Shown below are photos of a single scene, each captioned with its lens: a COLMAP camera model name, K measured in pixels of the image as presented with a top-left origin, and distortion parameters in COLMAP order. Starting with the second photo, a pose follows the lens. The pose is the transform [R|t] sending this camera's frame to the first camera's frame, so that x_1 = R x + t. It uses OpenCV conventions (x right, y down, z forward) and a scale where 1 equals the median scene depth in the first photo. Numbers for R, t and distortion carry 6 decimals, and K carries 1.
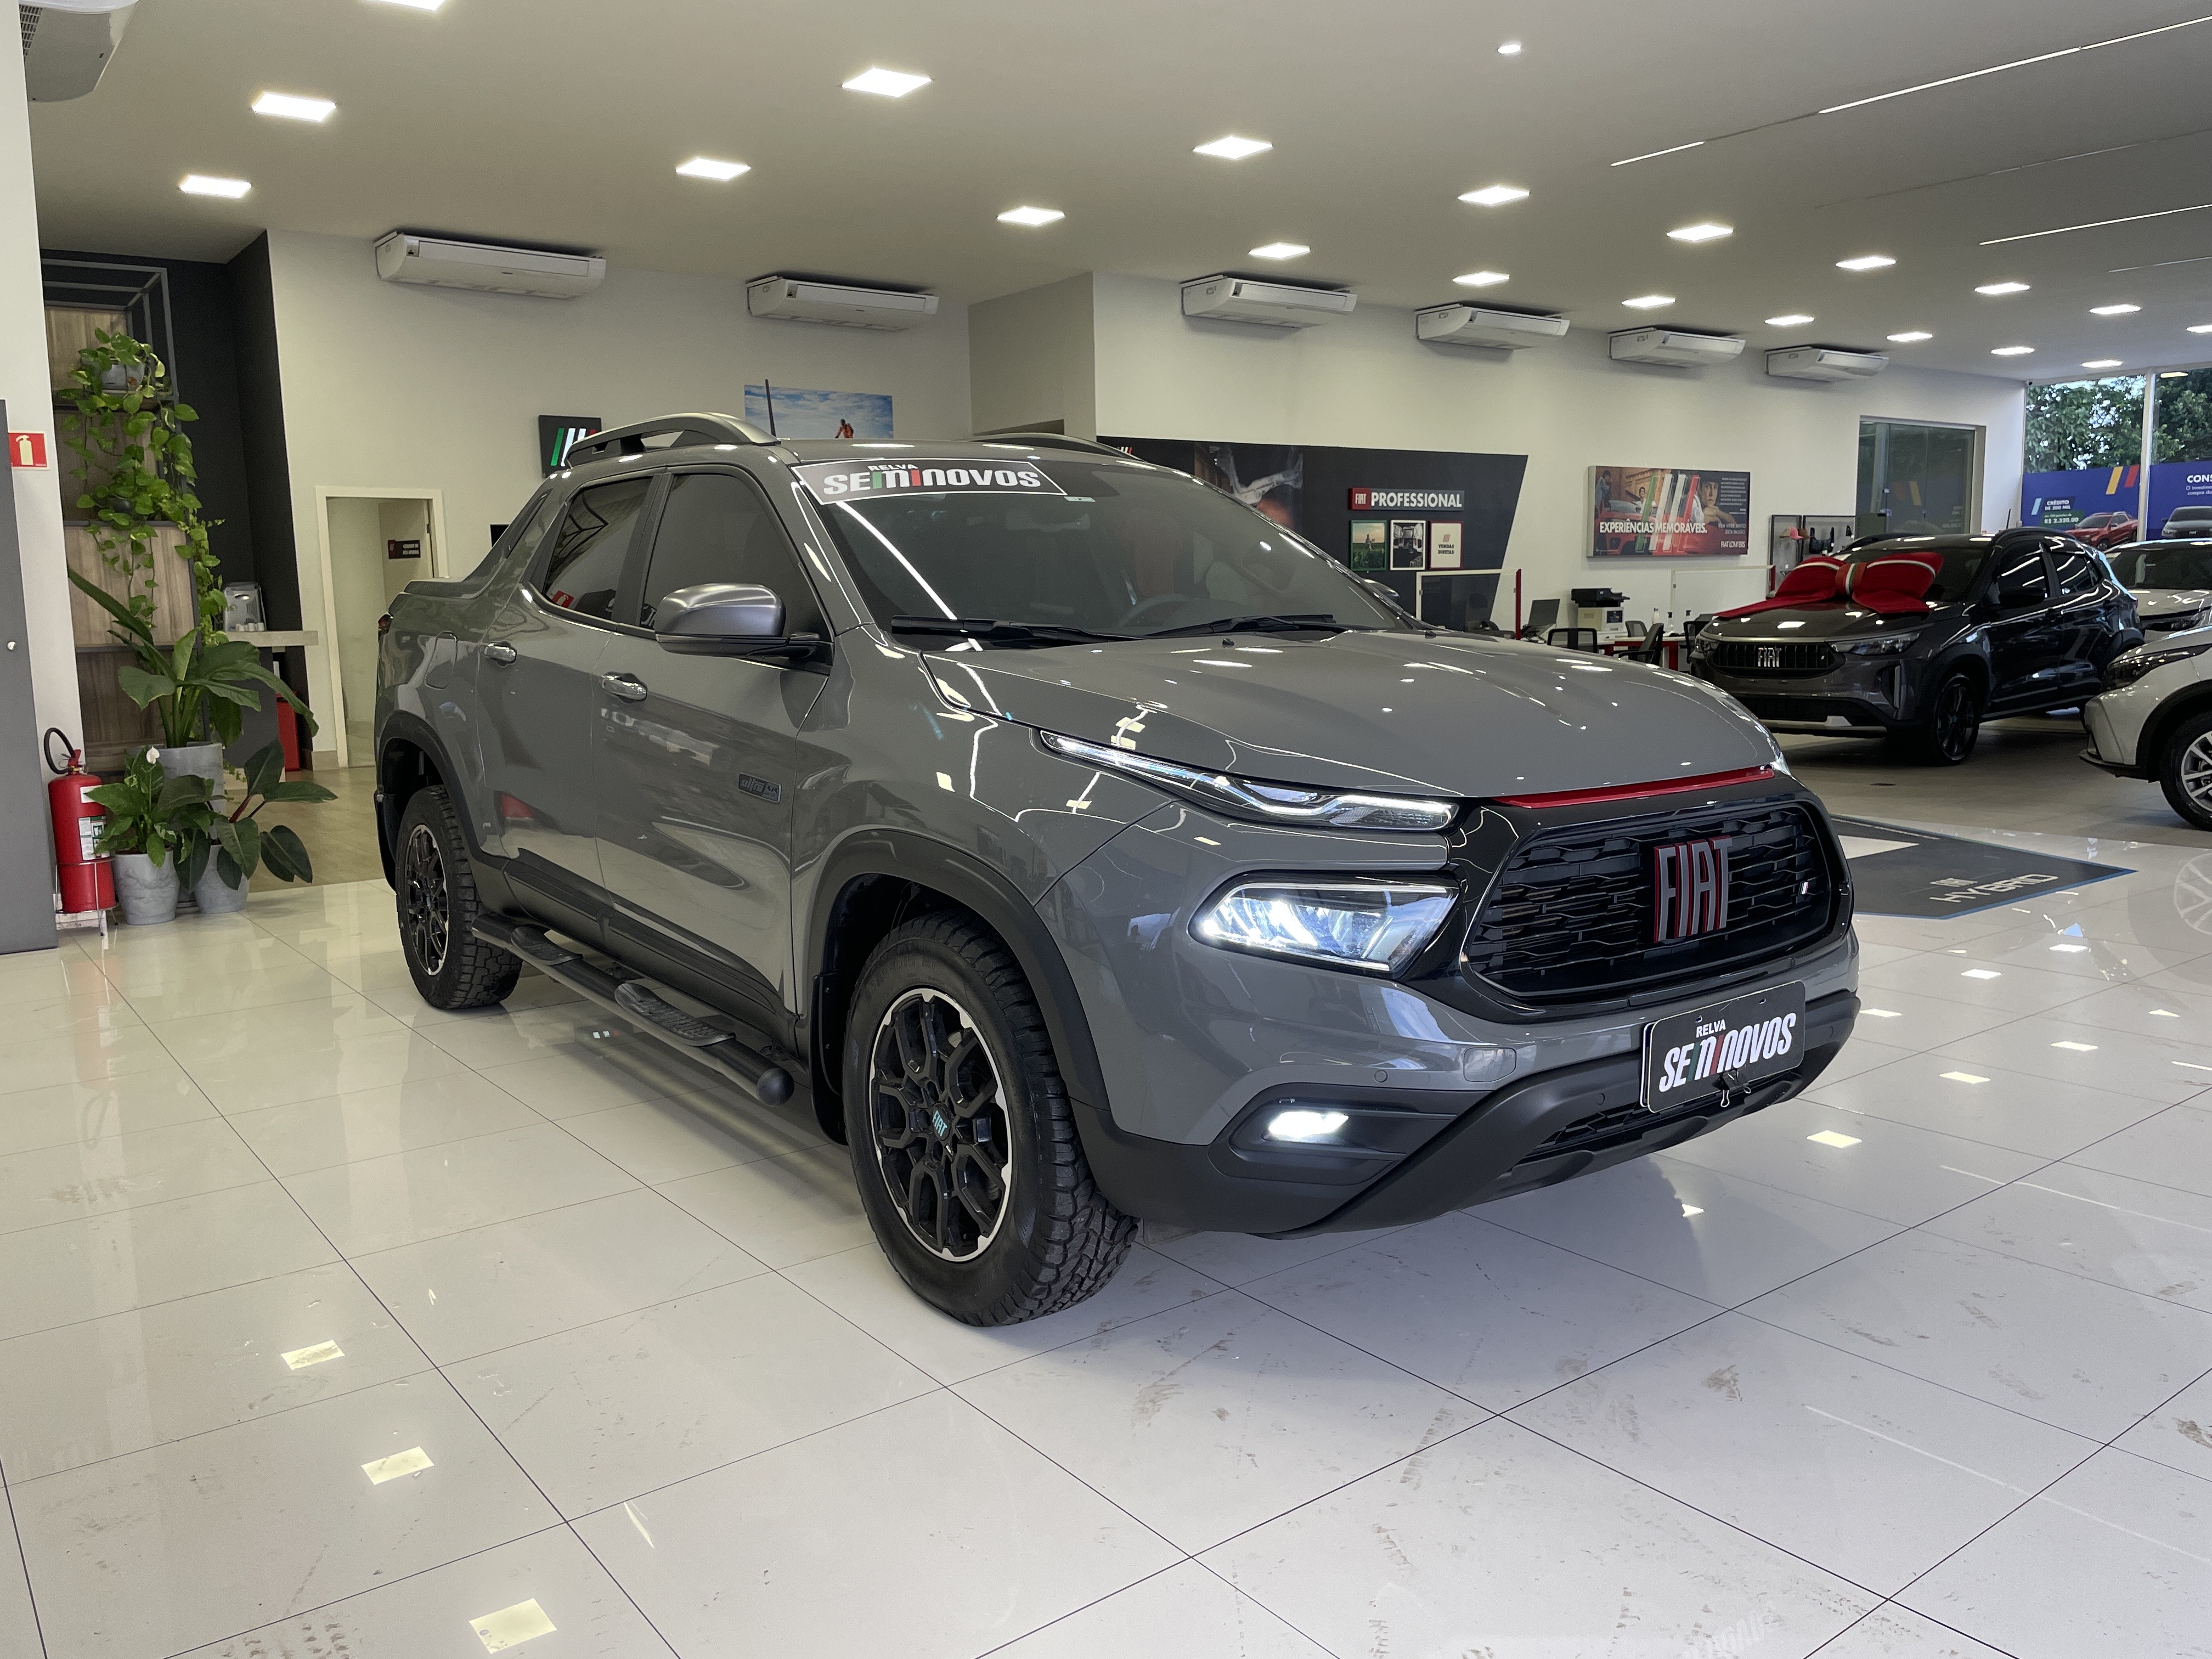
lens RADIAL K [[1686.9, 0, 1109.4], [0, 1686.9, 832.8], [0, 0, 1]] dist [0.081964, -0.109152]
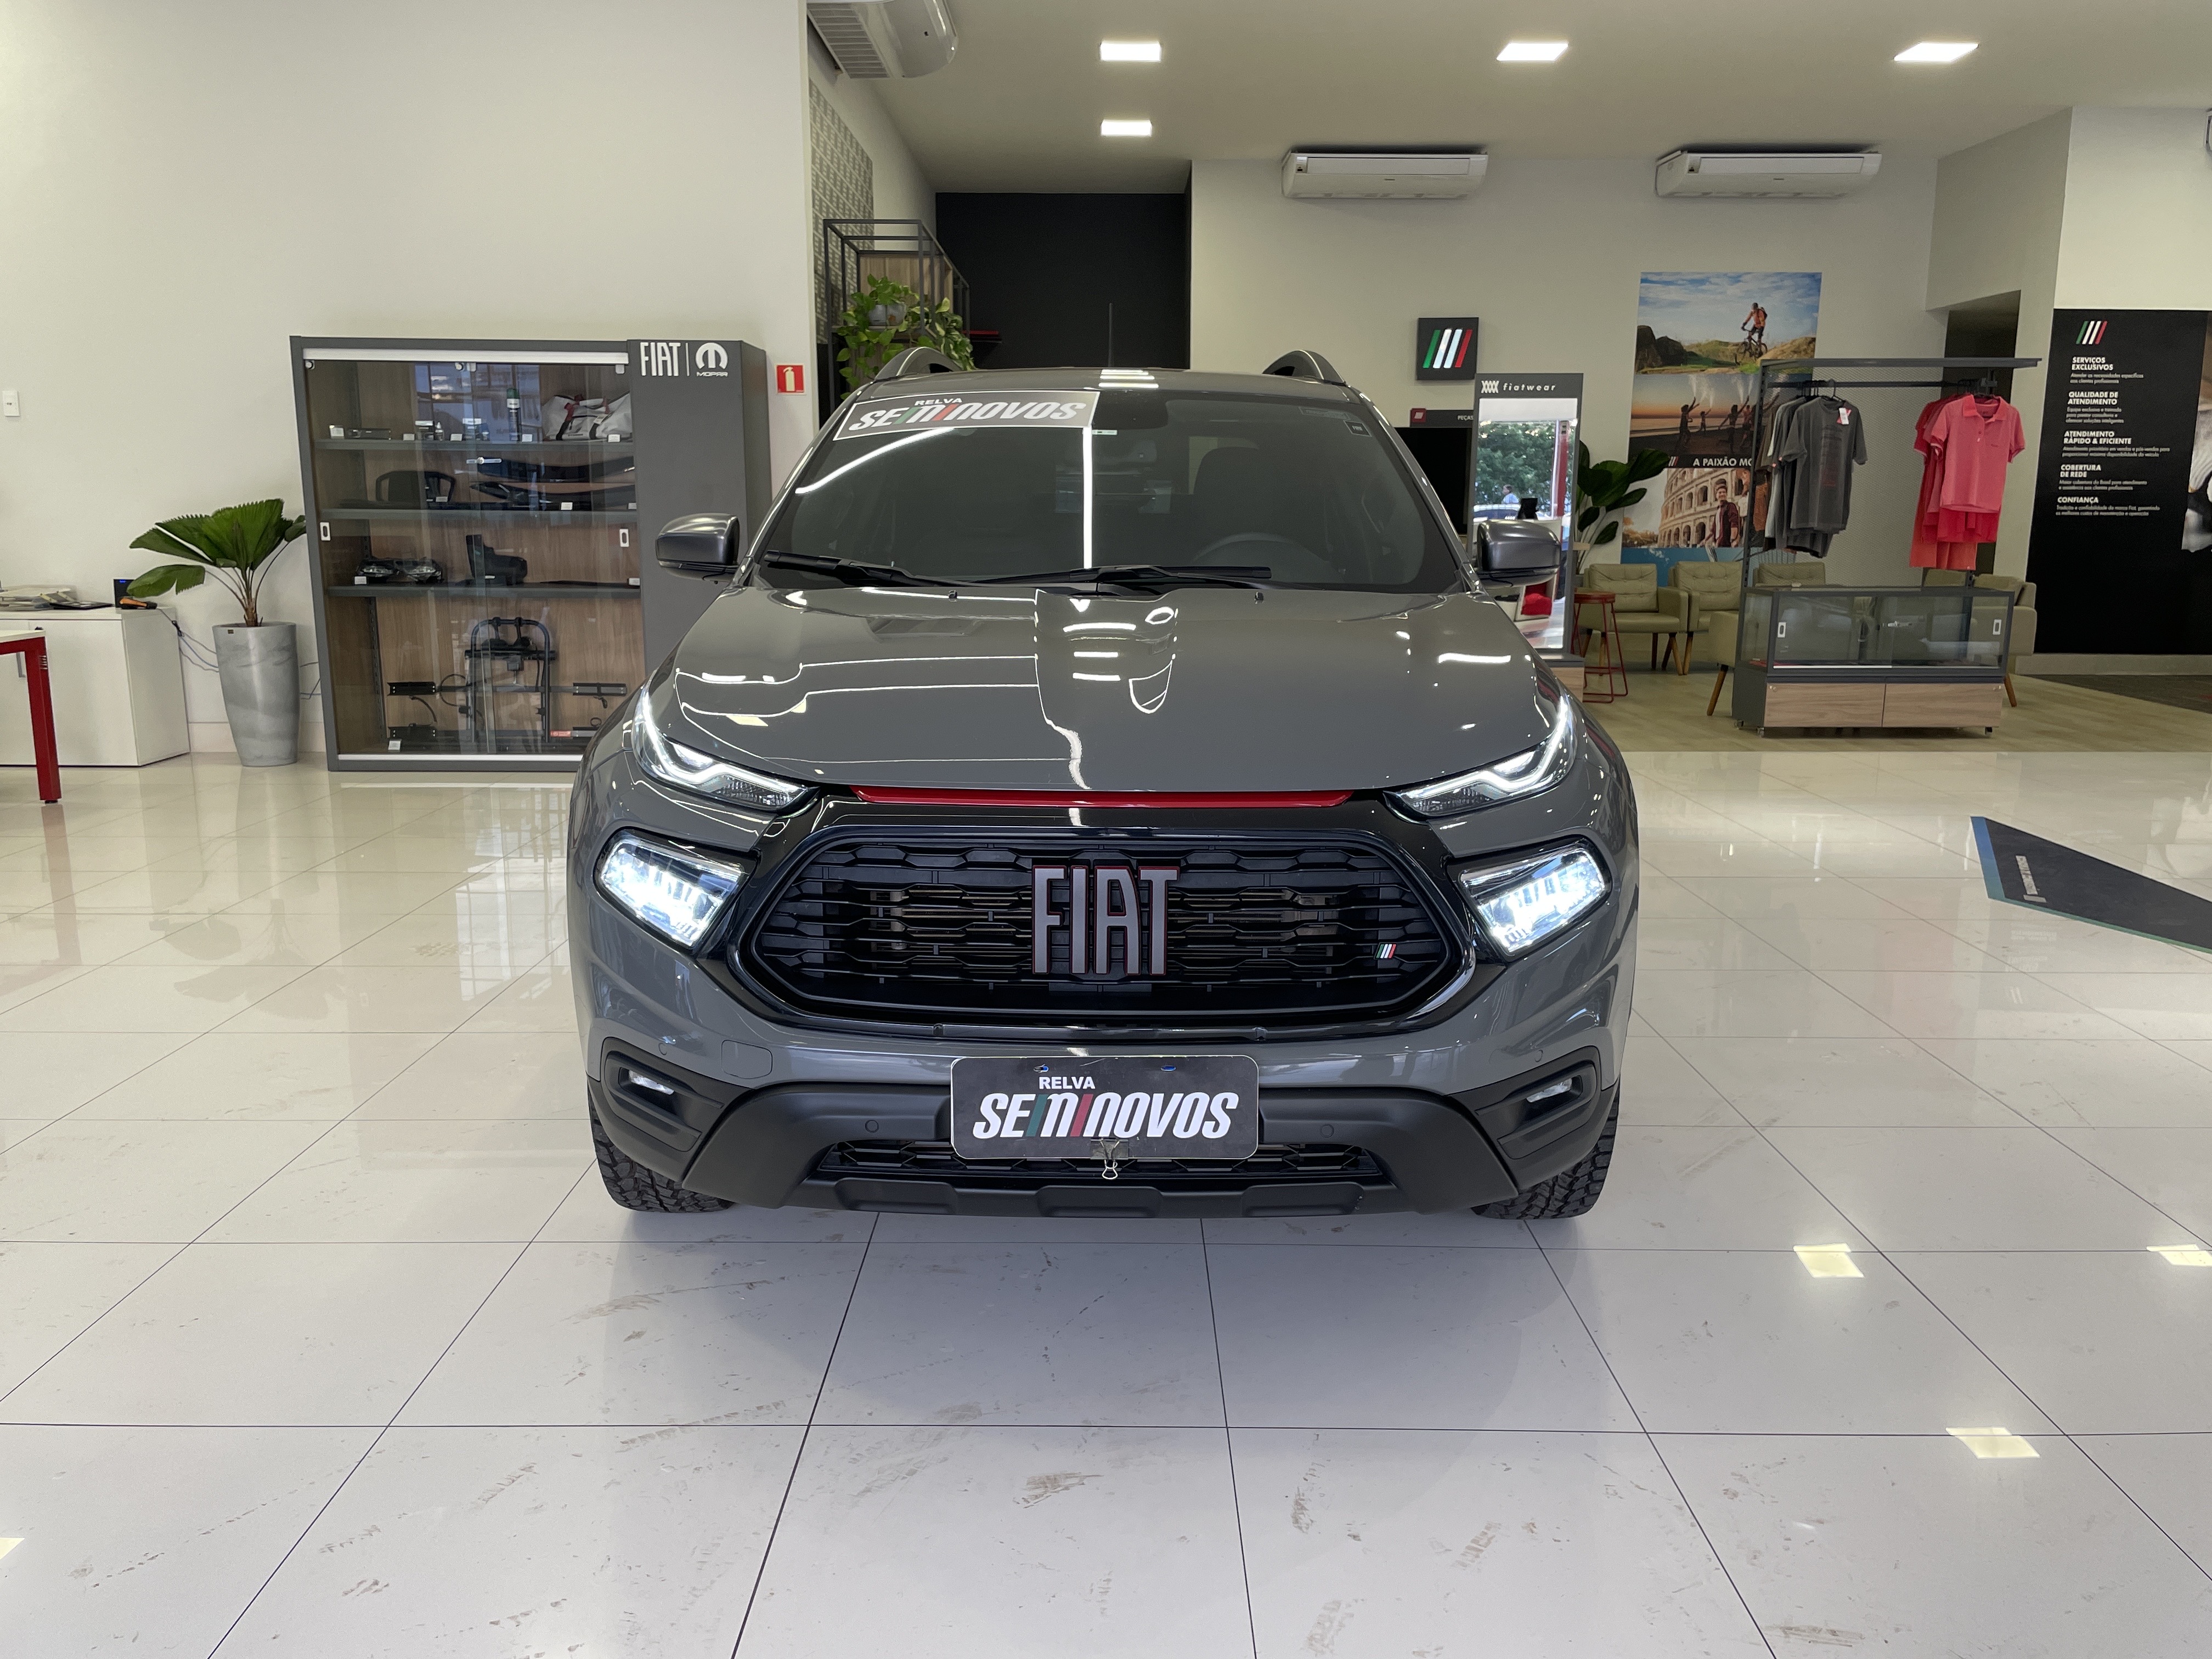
lens RADIAL K [[1686.9, 0, 1112.7], [0, 1686.9, 831.3], [0, 0, 1]] dist [0.081964, -0.109152]
pose [[0.795048, 0.139373, -0.590316, 0.190336], [-0.102264, 0.990111, 0.096033, -0.021184], [0.597863, -0.015983, 0.801439, 0.073469]]
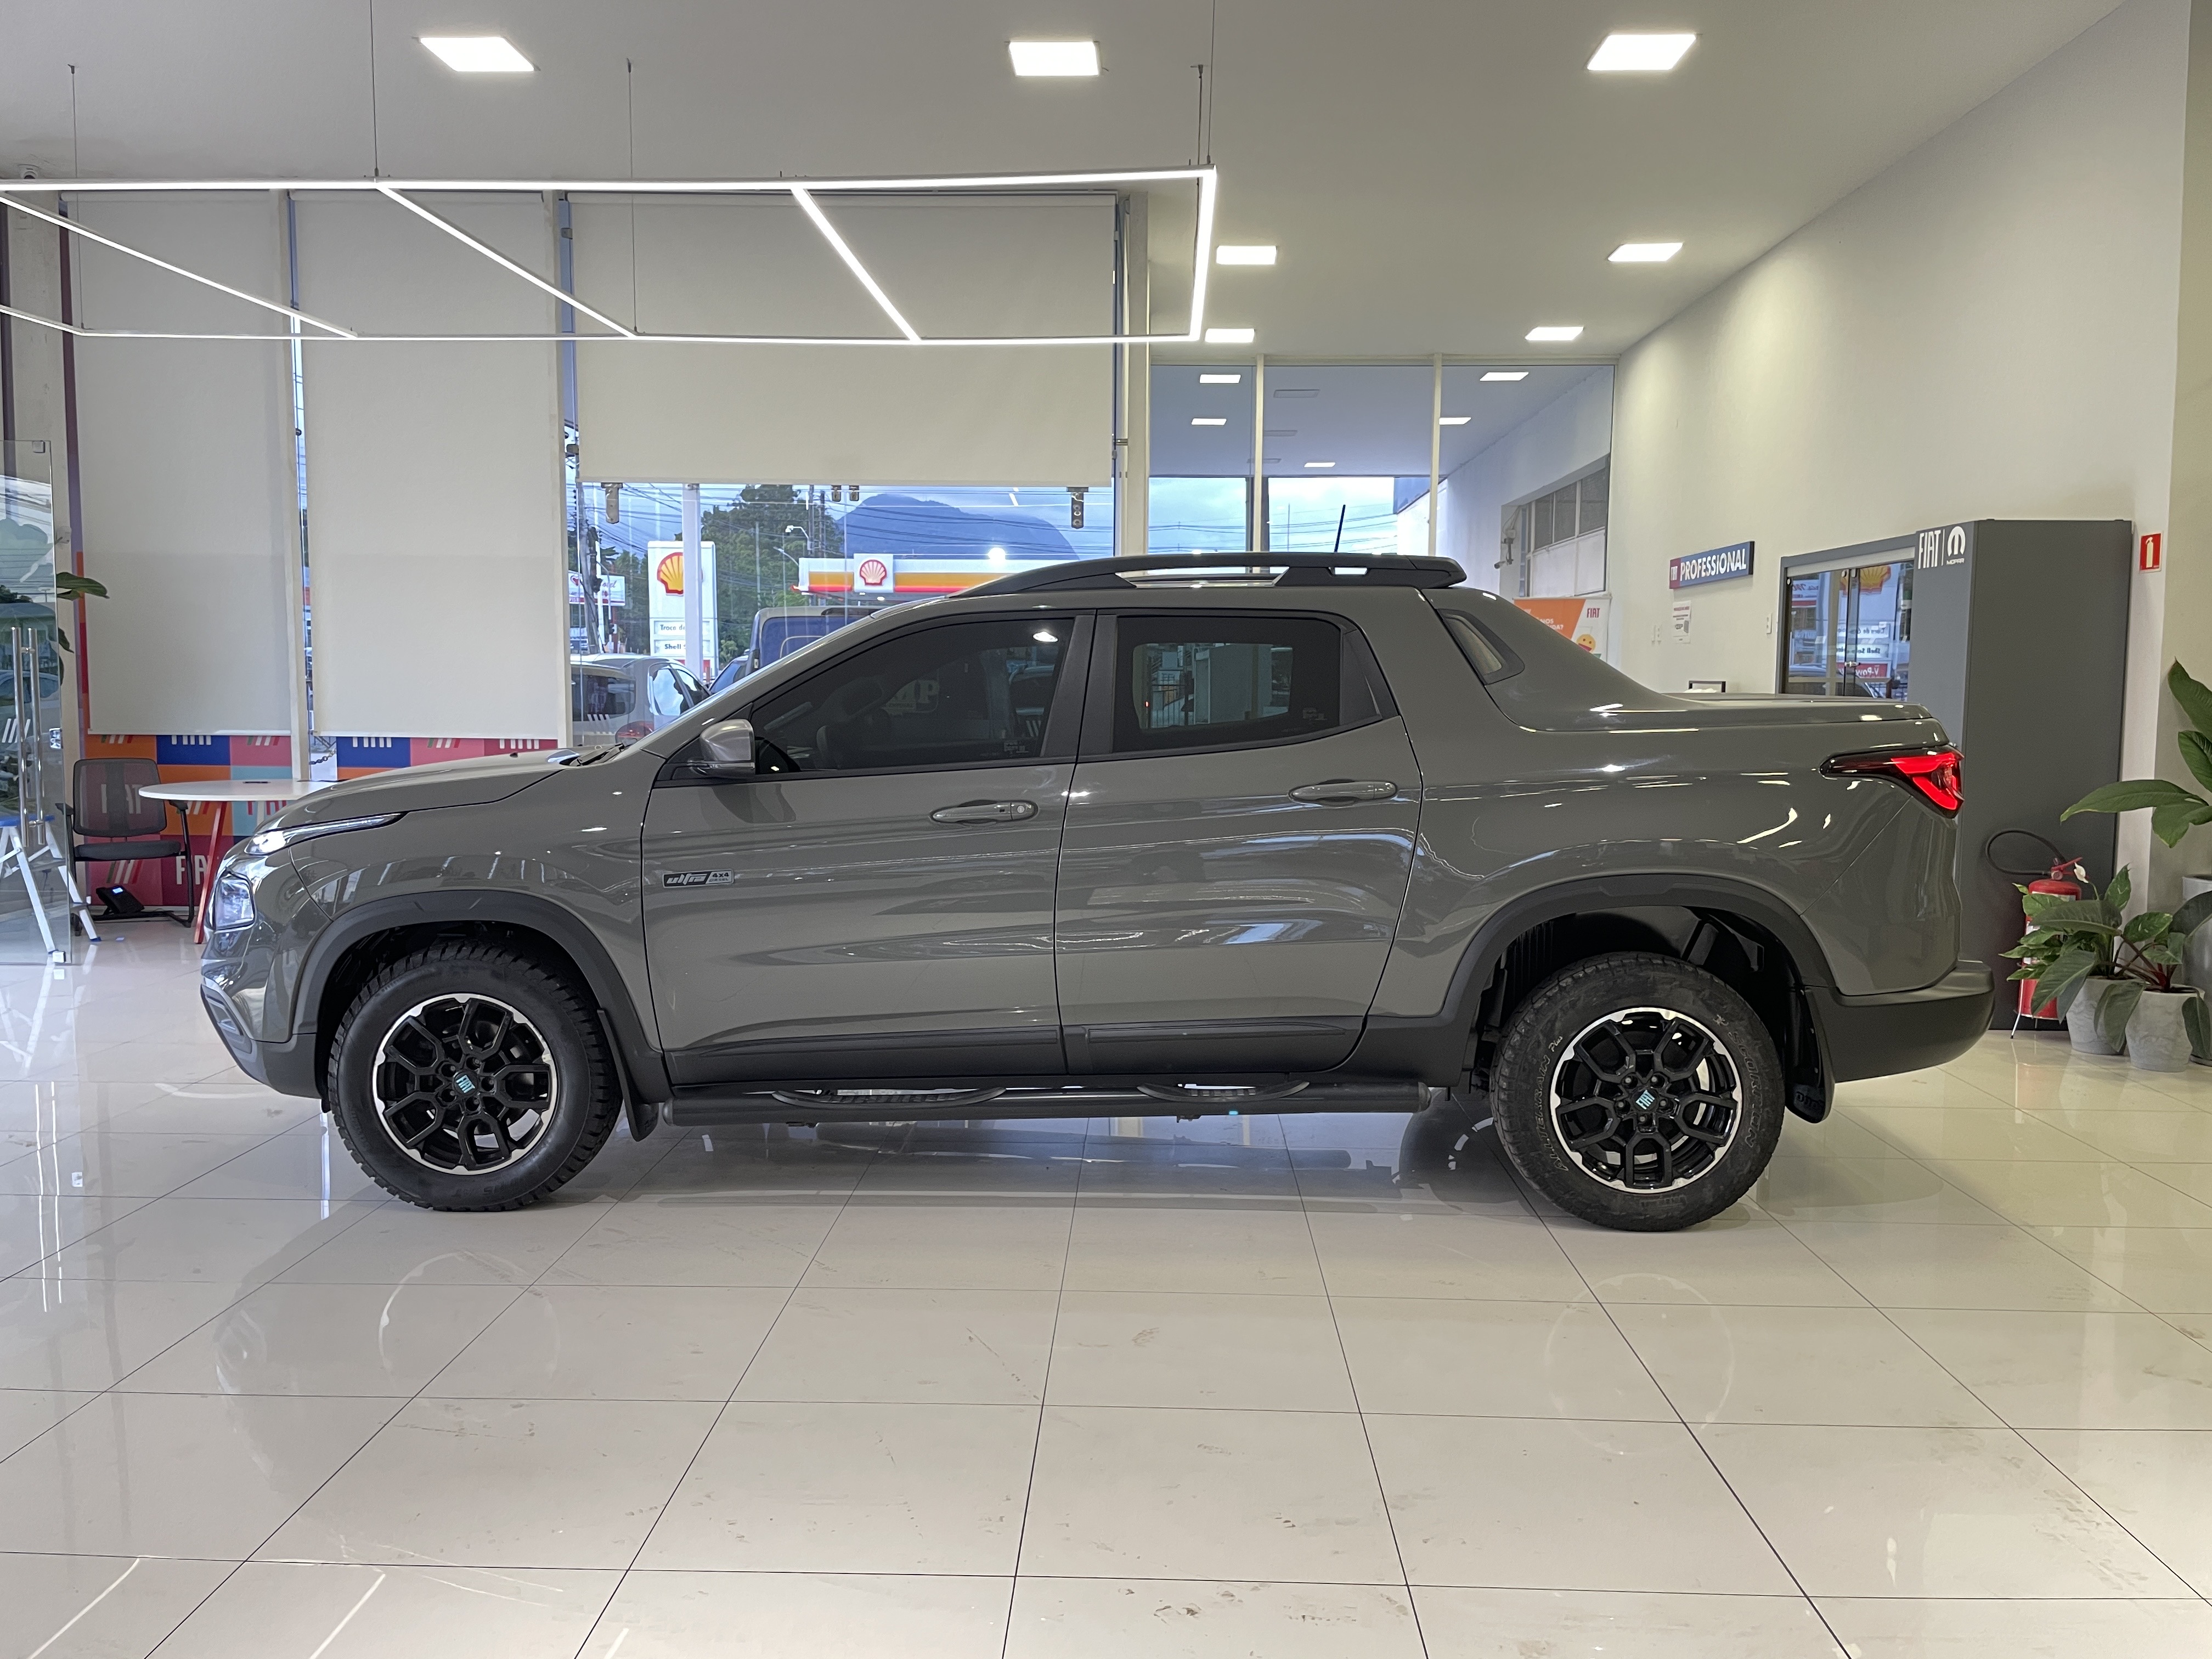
lens RADIAL K [[1686.9, 0, 1111.2], [0, 1686.9, 833.7], [0, 0, 1]] dist [0.081964, -0.109152]
pose [[-0.626991, 0.087140, -0.774138, 0.283744], [-0.100634, 0.976339, 0.191405, -0.107622], [0.772500, 0.197914, -0.603386, 0.647474]]
